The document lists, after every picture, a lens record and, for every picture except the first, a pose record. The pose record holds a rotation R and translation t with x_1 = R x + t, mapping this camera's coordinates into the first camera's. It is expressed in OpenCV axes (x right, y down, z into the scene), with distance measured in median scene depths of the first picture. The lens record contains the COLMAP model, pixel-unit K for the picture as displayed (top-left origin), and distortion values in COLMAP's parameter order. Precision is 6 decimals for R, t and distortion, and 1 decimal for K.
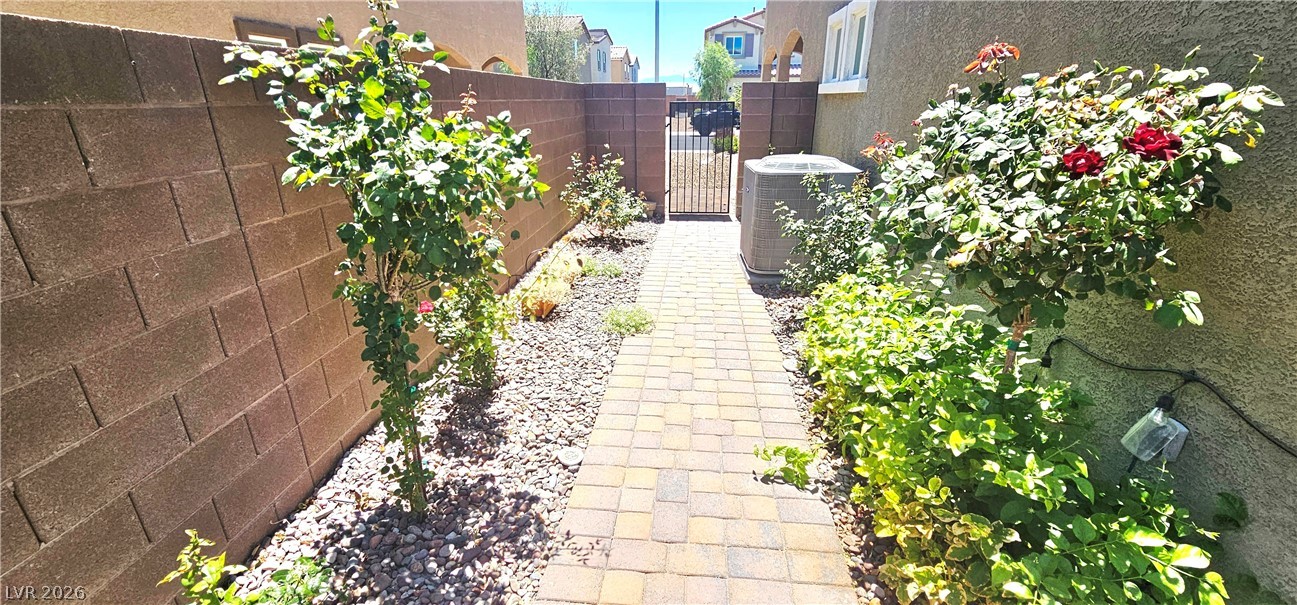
lens RADIAL K [[532.2, 0, 647.4], [0, 532.2, 300.5], [0, 0, 1]] dist [-0.002860, 0.000293]
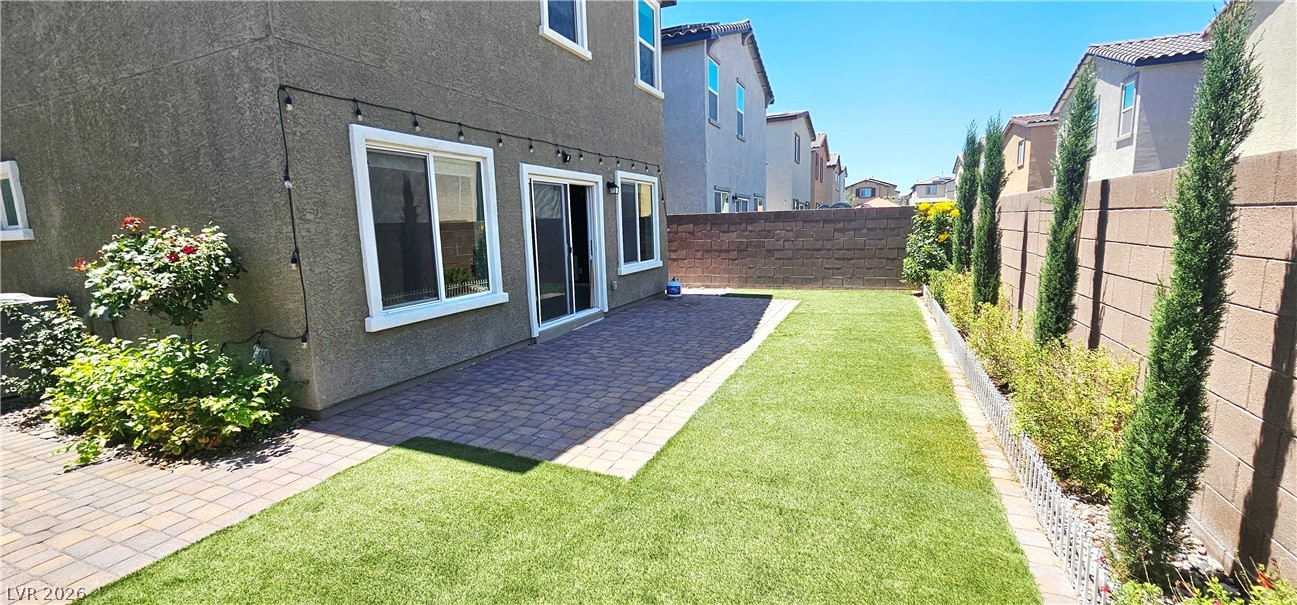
lens RADIAL K [[532.2, 0, 642.5], [0, 532.2, 306.0], [0, 0, 1]] dist [-0.002860, 0.000293]
pose [[0.313212, -0.152430, 0.937370, -0.391467], [0.367184, 0.929712, 0.028494, 0.282574], [-0.875828, 0.335263, 0.347167, -0.731958]]
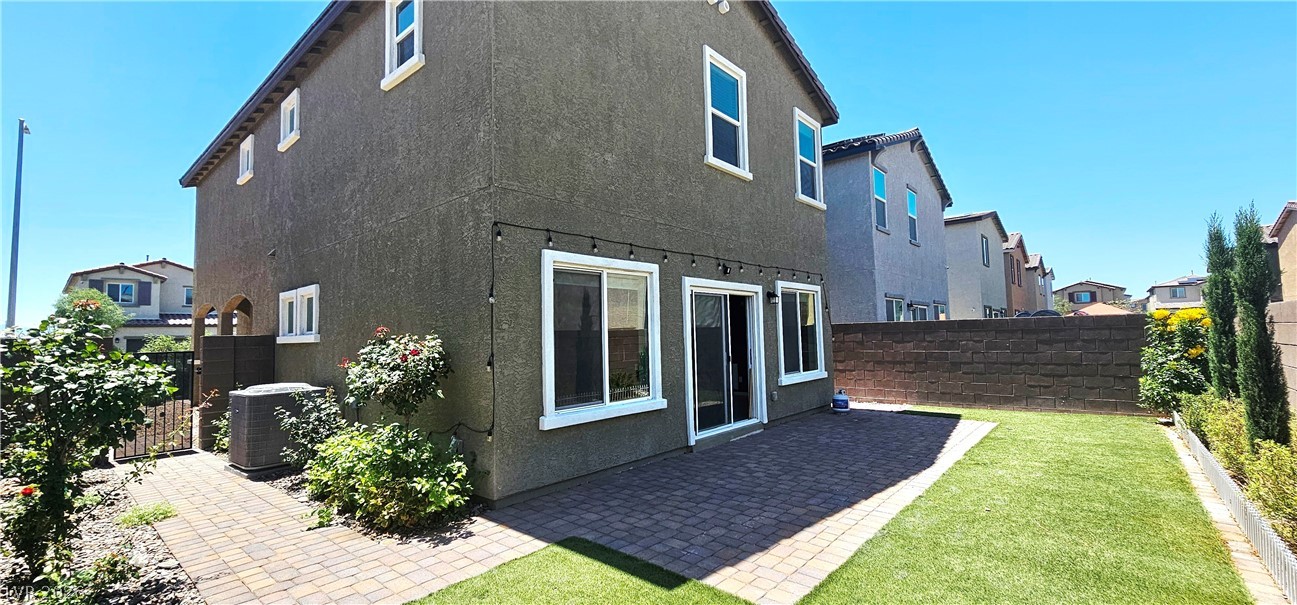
lens RADIAL K [[532.2, 0, 639.7], [0, 532.2, 304.0], [0, 0, 1]] dist [-0.002860, 0.000293]
pose [[0.585668, 0.036010, 0.809751, -0.406861], [0.310944, 0.912597, -0.265480, 0.284997], [-0.748536, 0.407270, 0.523282, -0.756115]]
